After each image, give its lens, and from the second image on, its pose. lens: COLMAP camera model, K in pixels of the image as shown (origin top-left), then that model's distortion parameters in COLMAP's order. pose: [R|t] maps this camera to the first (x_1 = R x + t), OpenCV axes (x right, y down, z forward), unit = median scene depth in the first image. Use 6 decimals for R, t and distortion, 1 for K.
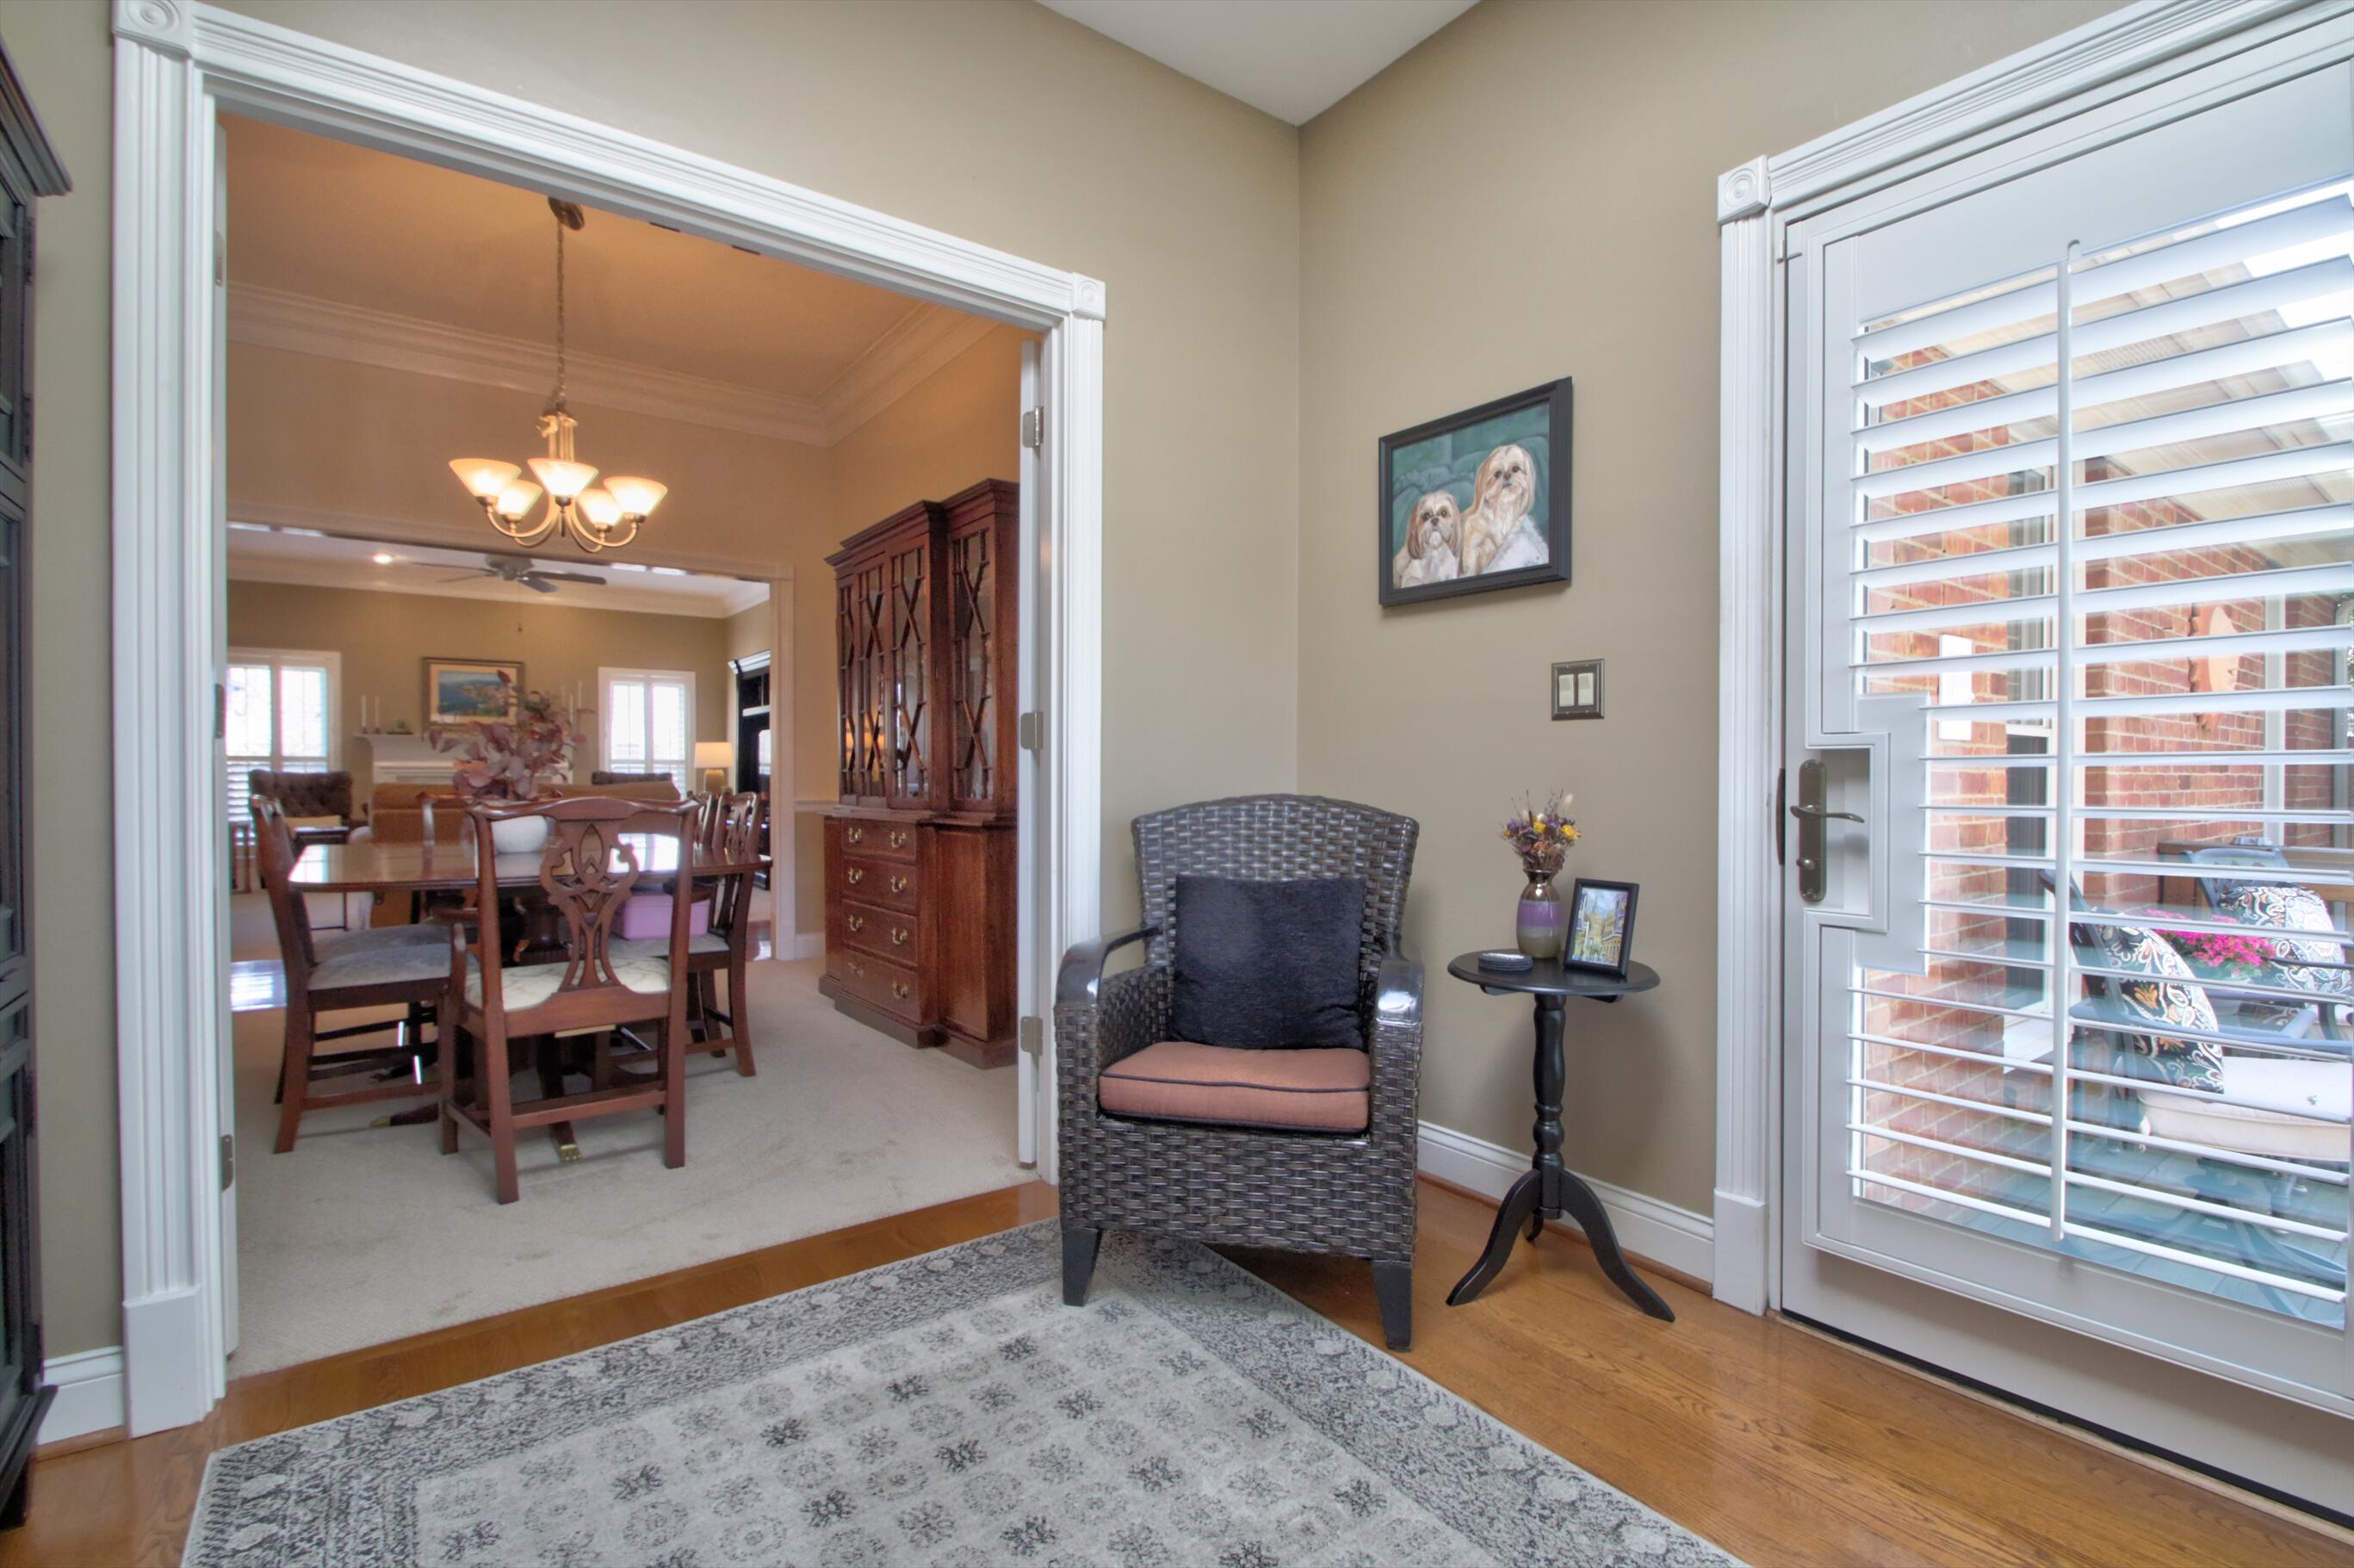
lens RADIAL K [[1080.3, 0, 1180.5], [0, 1080.3, 778.7], [0, 0, 1]] dist [0.006338, -0.013304]
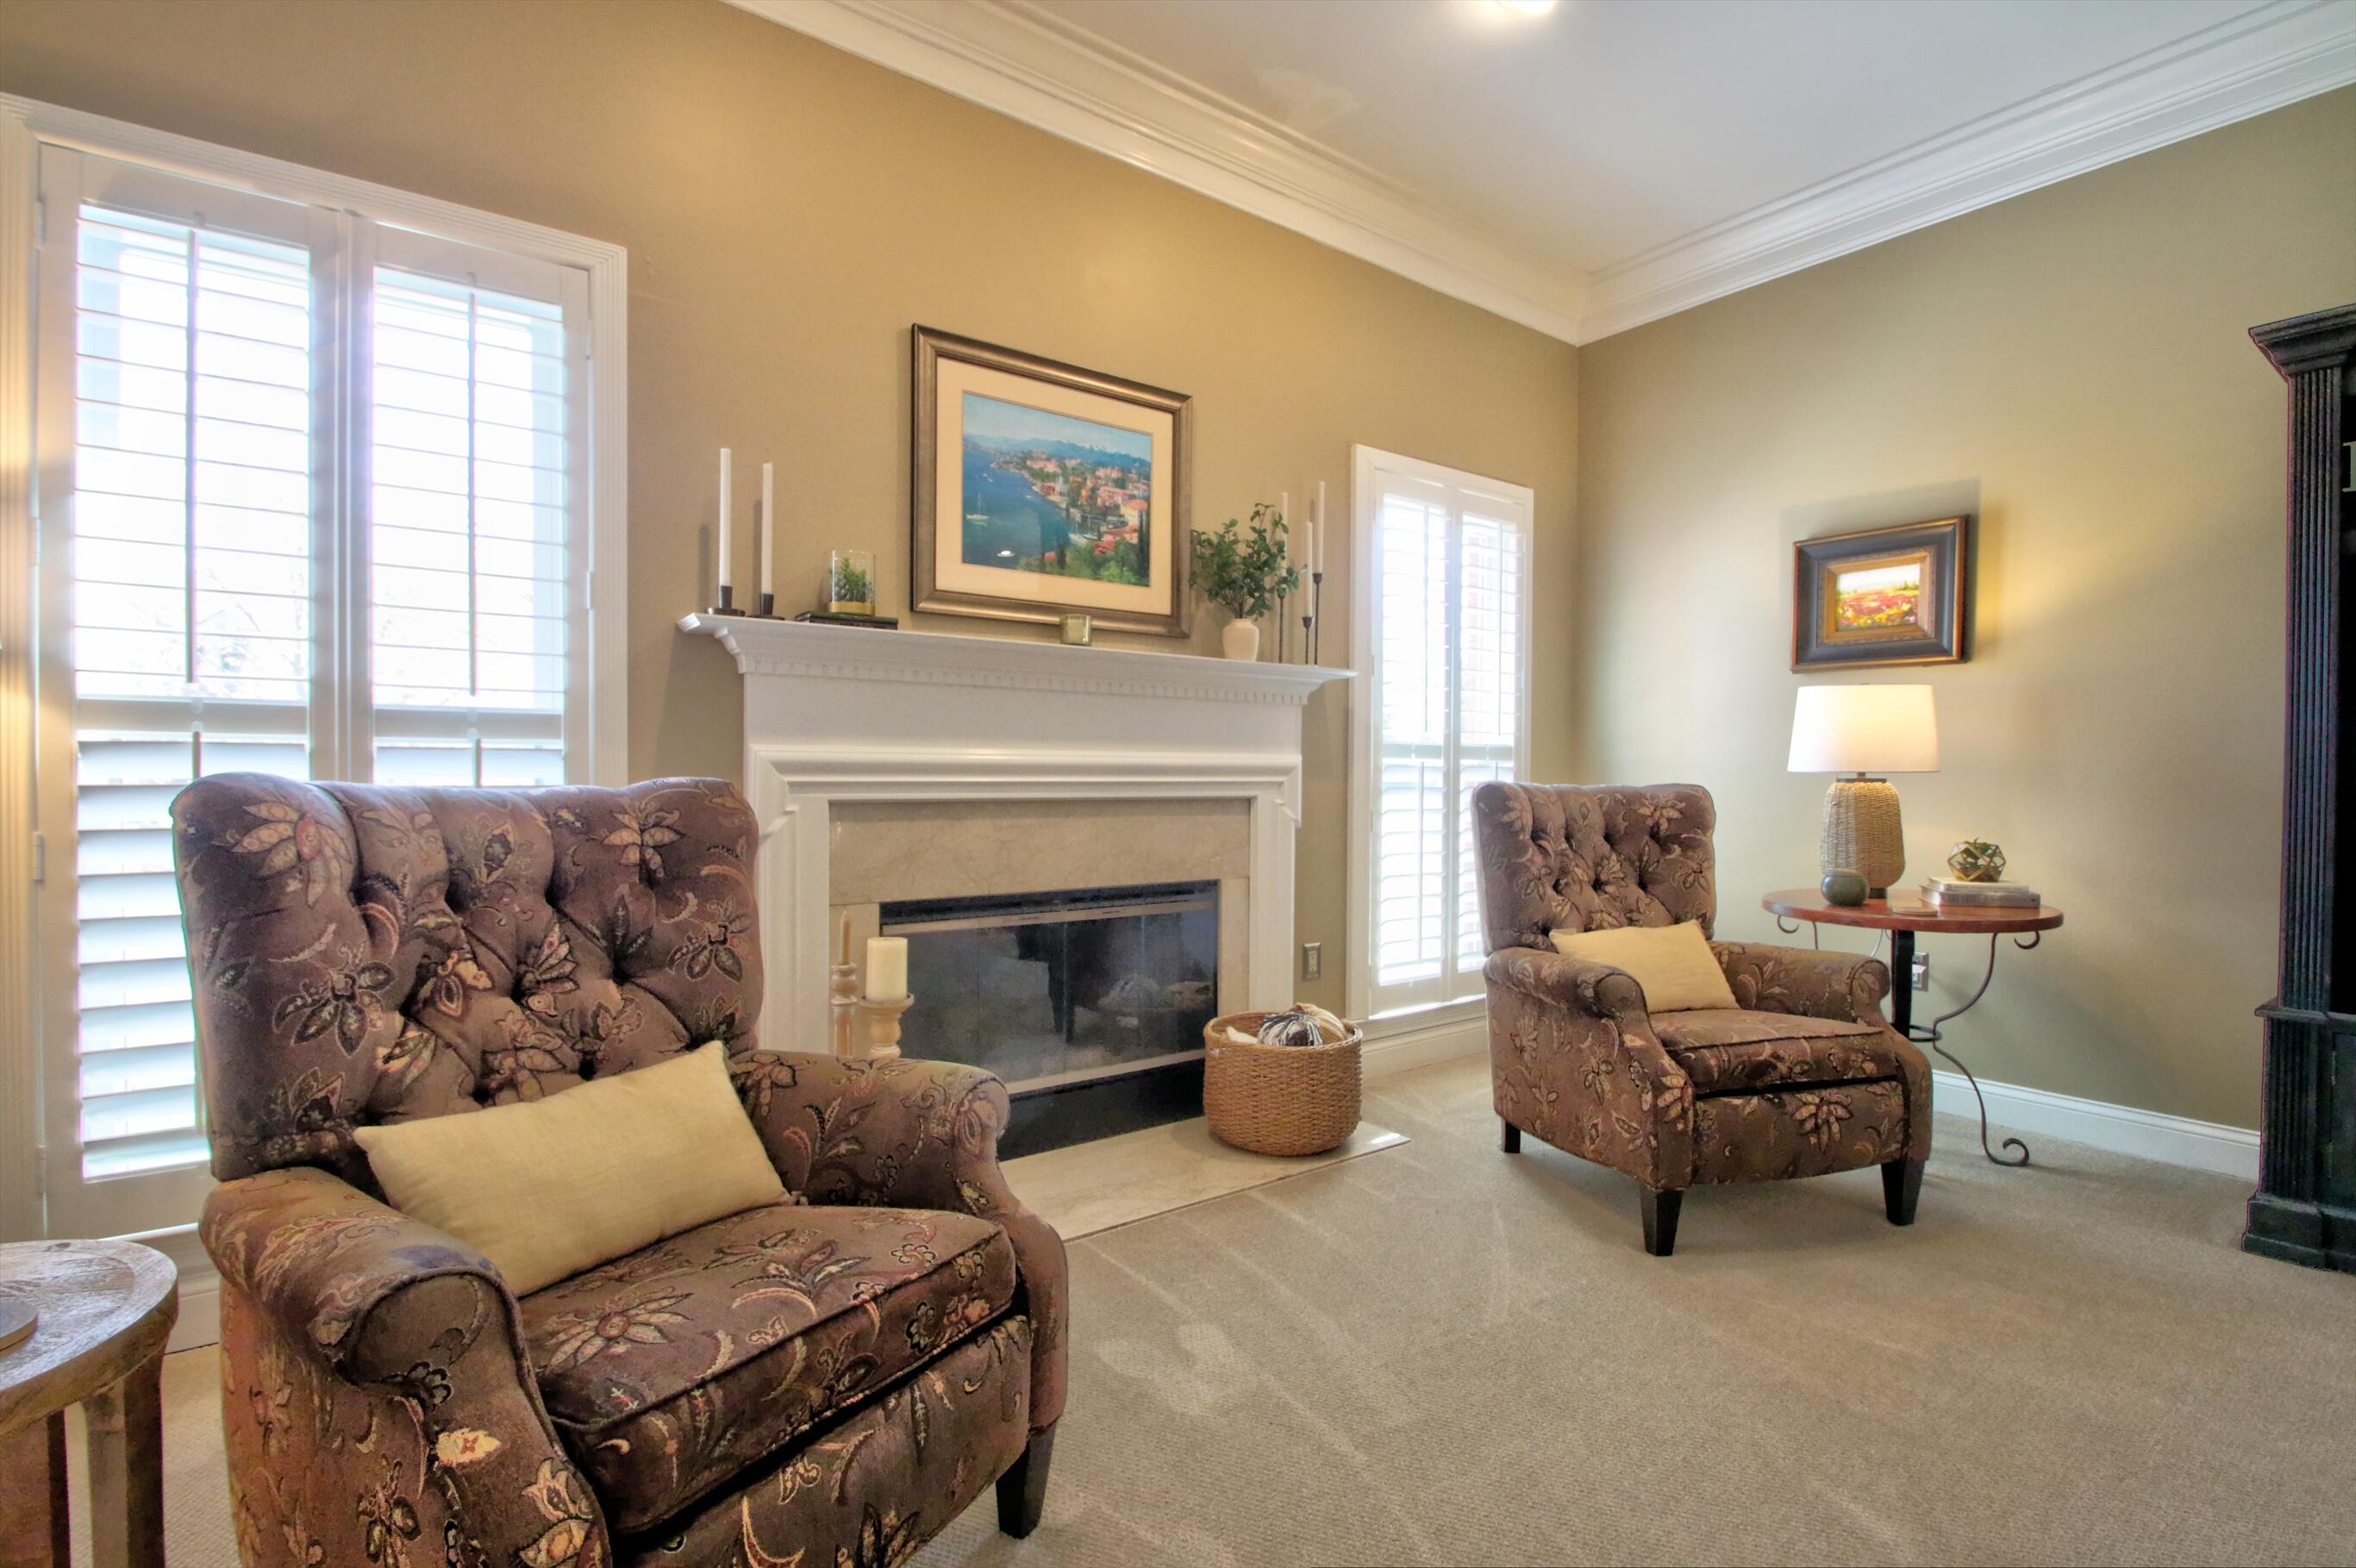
lens RADIAL K [[1081.1, 0, 1188.3], [0, 1081.1, 790.0], [0, 0, 1]] dist [0.006338, -0.013304]
pose [[0.999818, 0.005002, -0.018407, -0.668646], [-0.004746, 0.999892, 0.013888, -0.009168], [0.018475, -0.013798, 0.999734, 0.791974]]
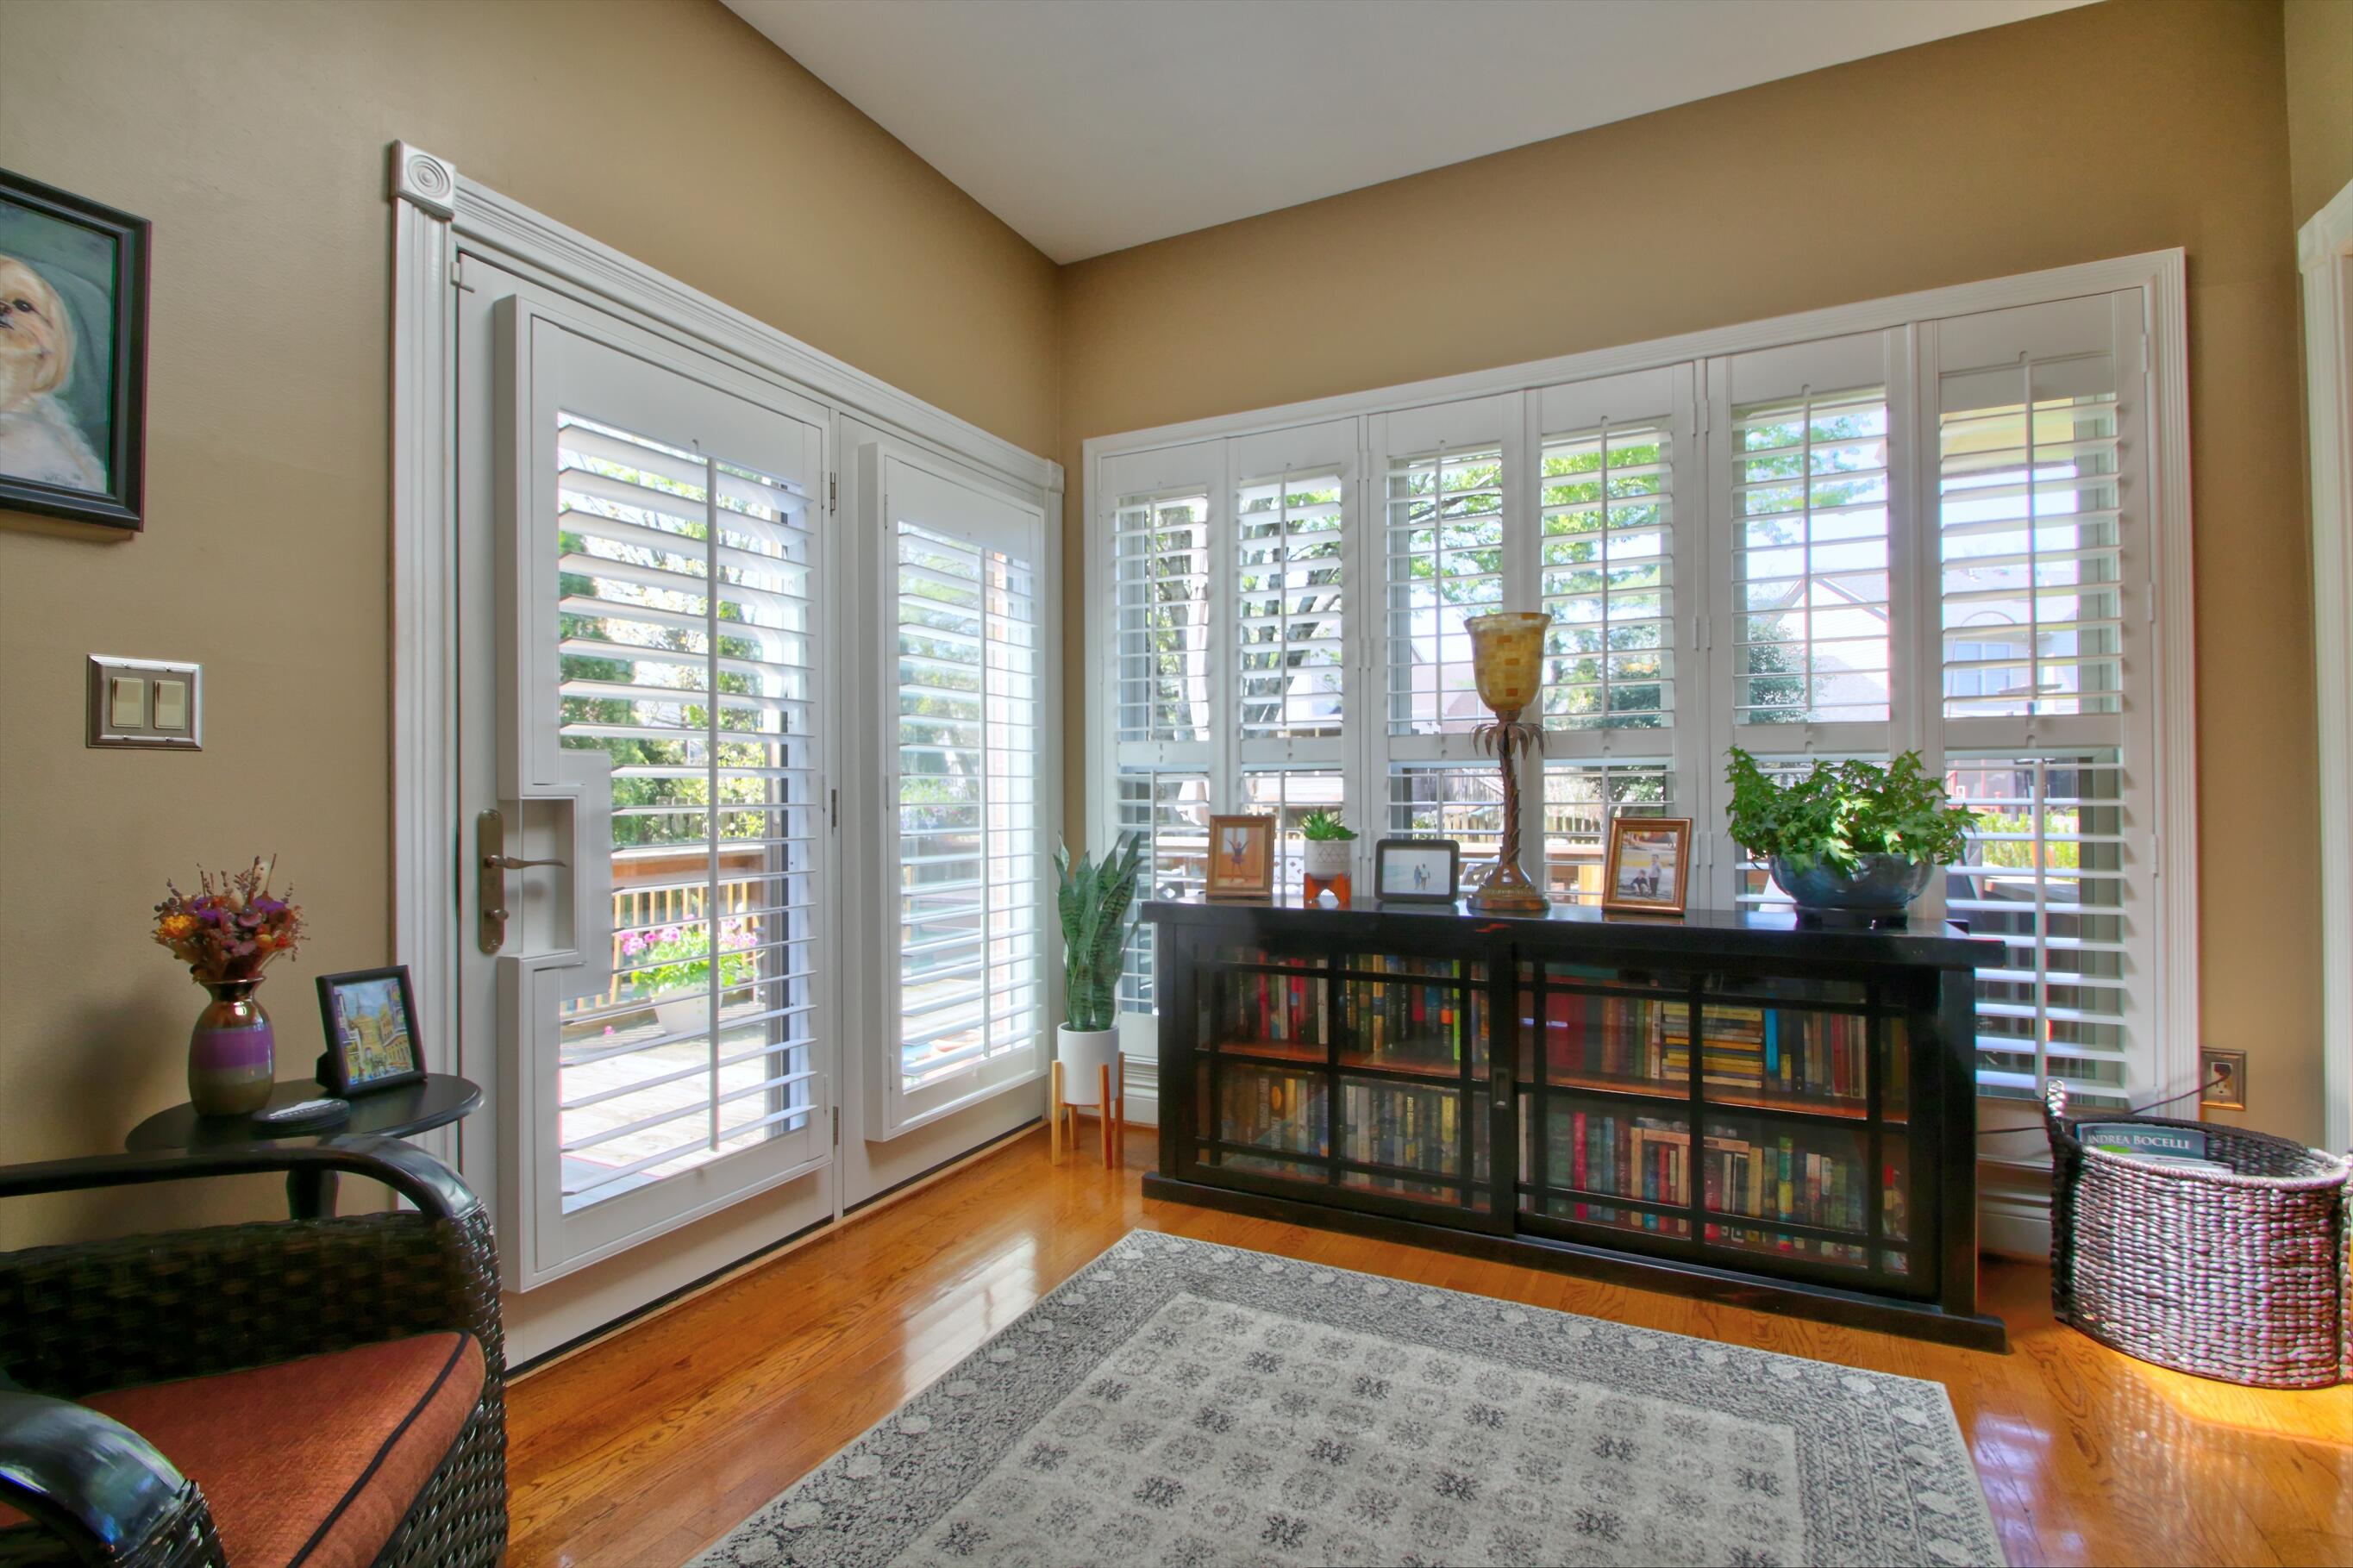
lens RADIAL K [[1079.6, 0, 1176.4], [0, 1079.6, 780.7], [0, 0, 1]] dist [0.006338, -0.013304]
pose [[-0.433355, 0.007741, 0.901190, -0.109349], [-0.000923, 0.999959, -0.009033, -0.006790], [-0.901223, -0.004746, -0.433330, 0.162812]]
